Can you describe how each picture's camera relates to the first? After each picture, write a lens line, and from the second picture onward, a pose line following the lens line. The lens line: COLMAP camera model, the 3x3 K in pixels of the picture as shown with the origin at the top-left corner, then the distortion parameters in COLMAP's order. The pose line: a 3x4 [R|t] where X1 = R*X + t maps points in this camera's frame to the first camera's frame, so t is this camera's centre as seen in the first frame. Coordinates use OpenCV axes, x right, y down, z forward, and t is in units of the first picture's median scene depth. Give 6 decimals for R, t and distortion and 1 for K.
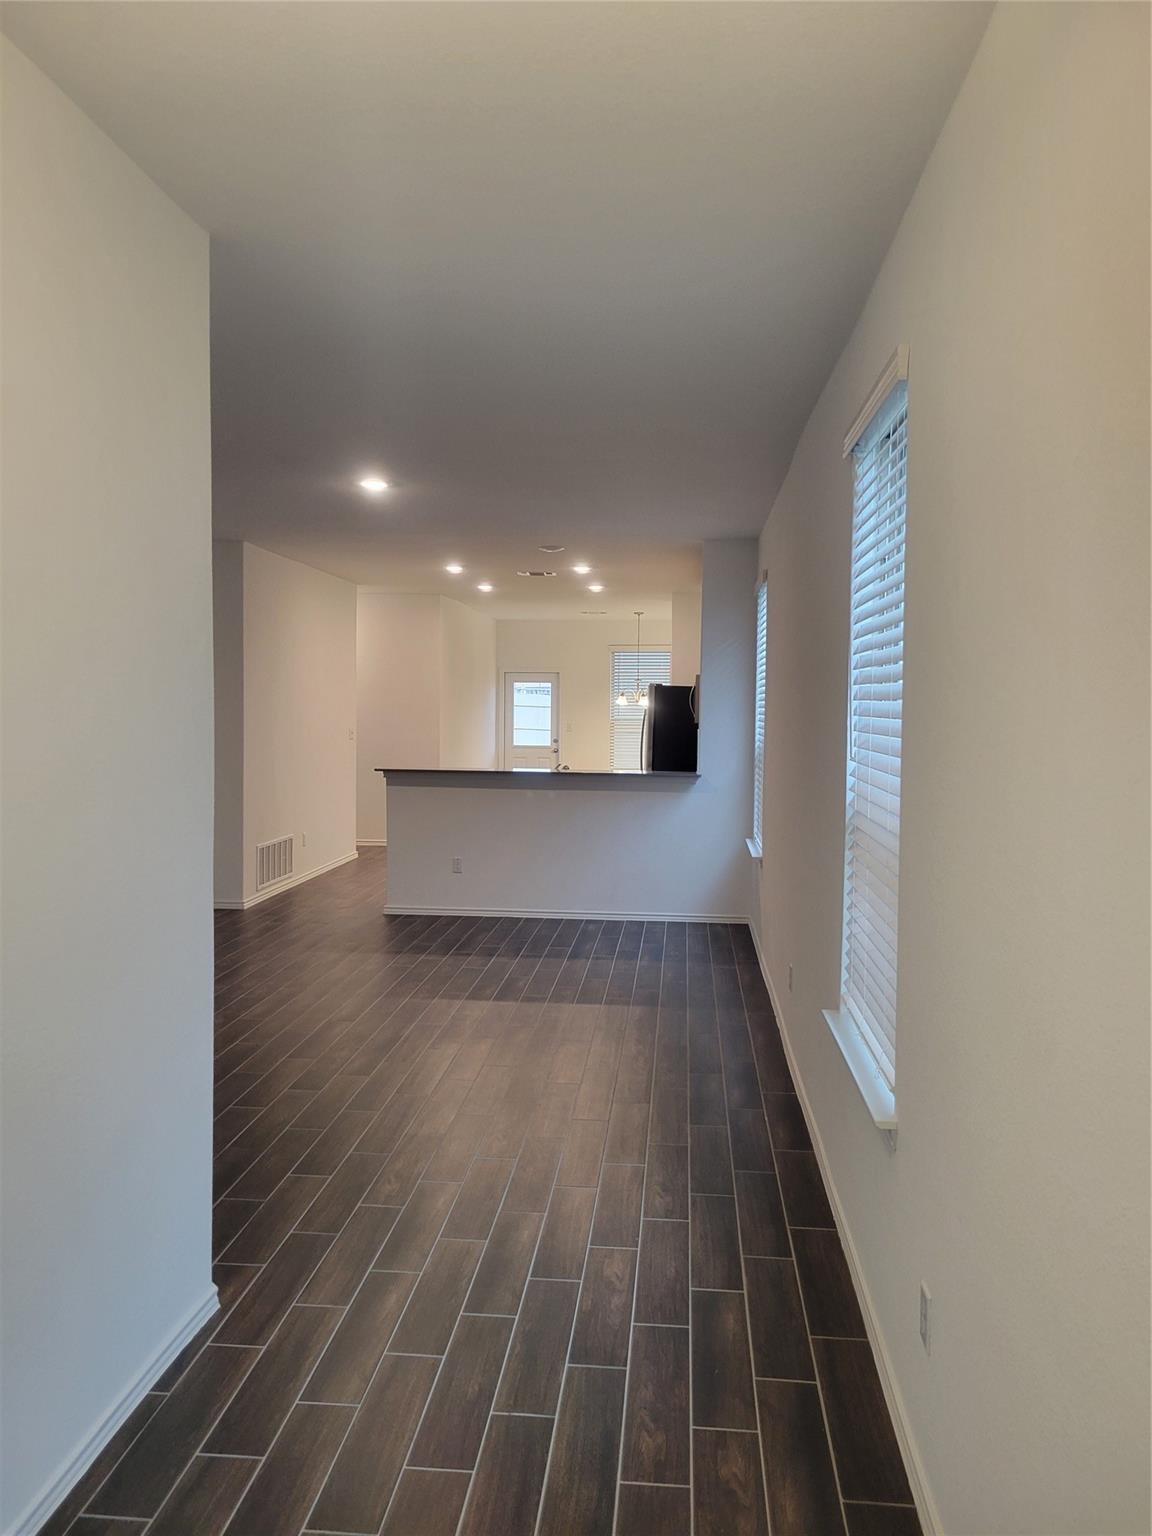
lens RADIAL K [[1171.4, 0, 576.0], [0, 1171.4, 768.0], [0, 0, 1]] dist [0.034531, -0.001555]
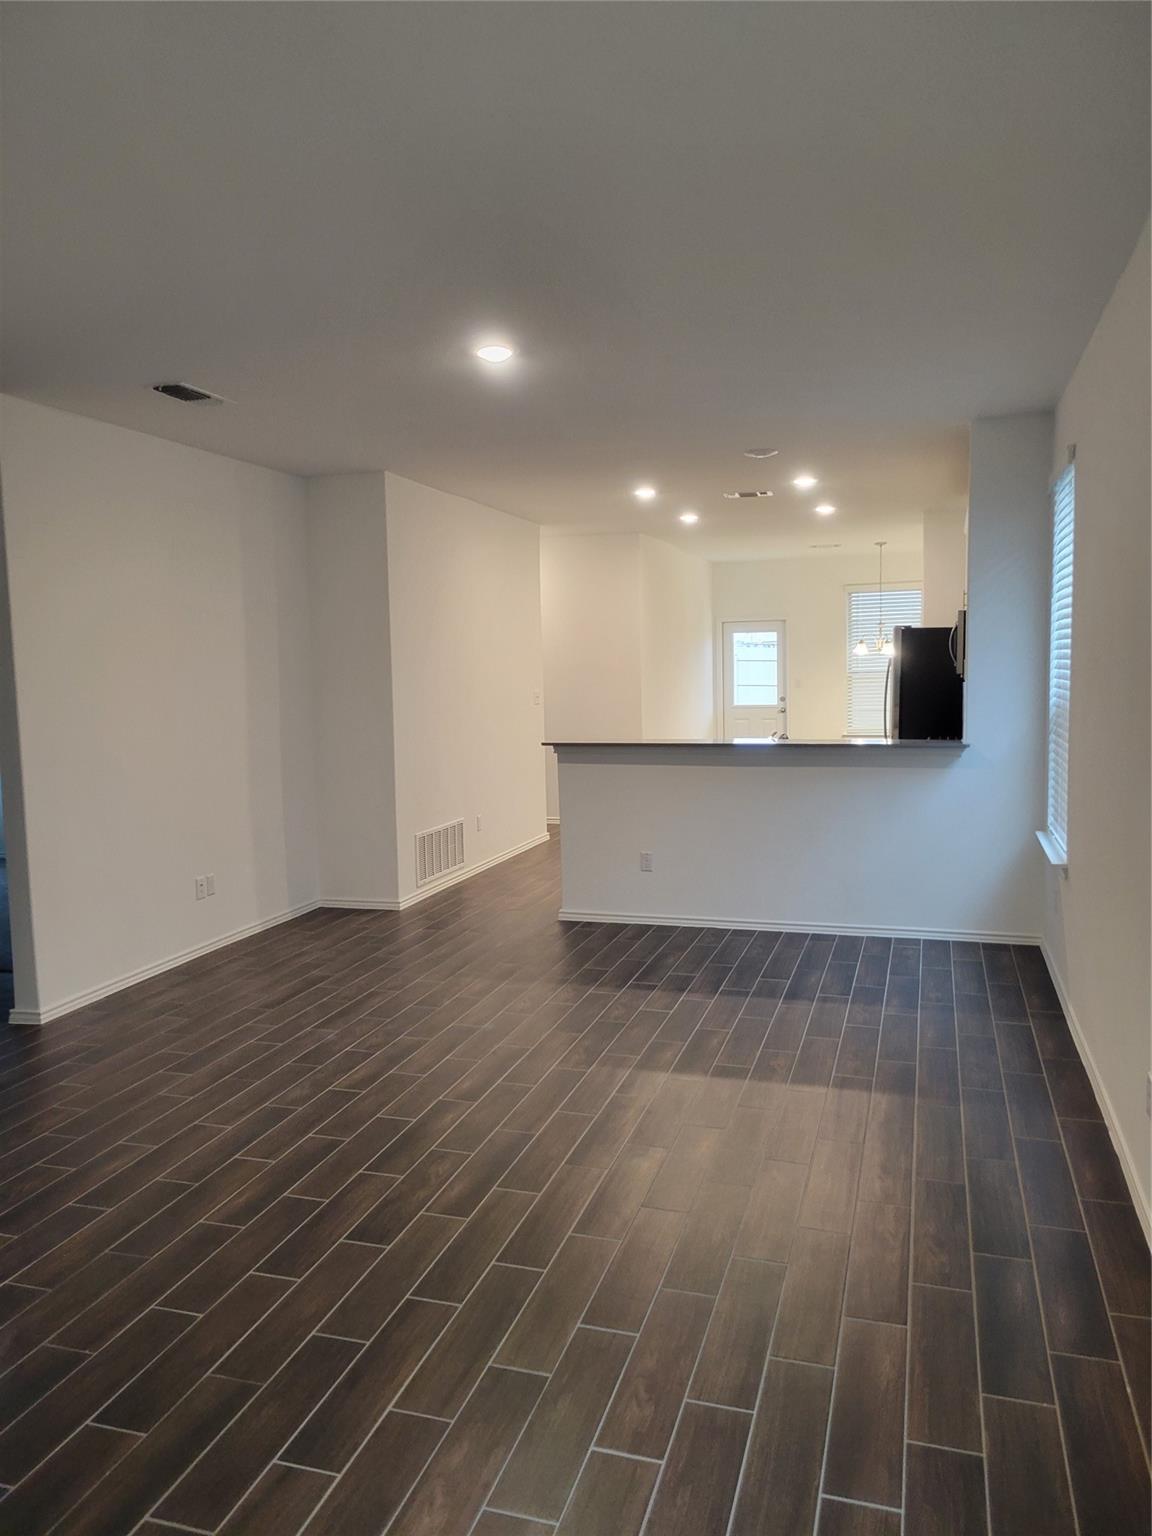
lens RADIAL K [[1152.9, 0, 567.1], [0, 1152.9, 764.6], [0, 0, 1]] dist [0.043041, -0.006621]
pose [[0.977087, -0.012817, -0.212455, 0.014421], [0.020097, 0.999281, 0.032145, -0.009788], [0.211890, -0.035678, 0.976642, 0.236892]]
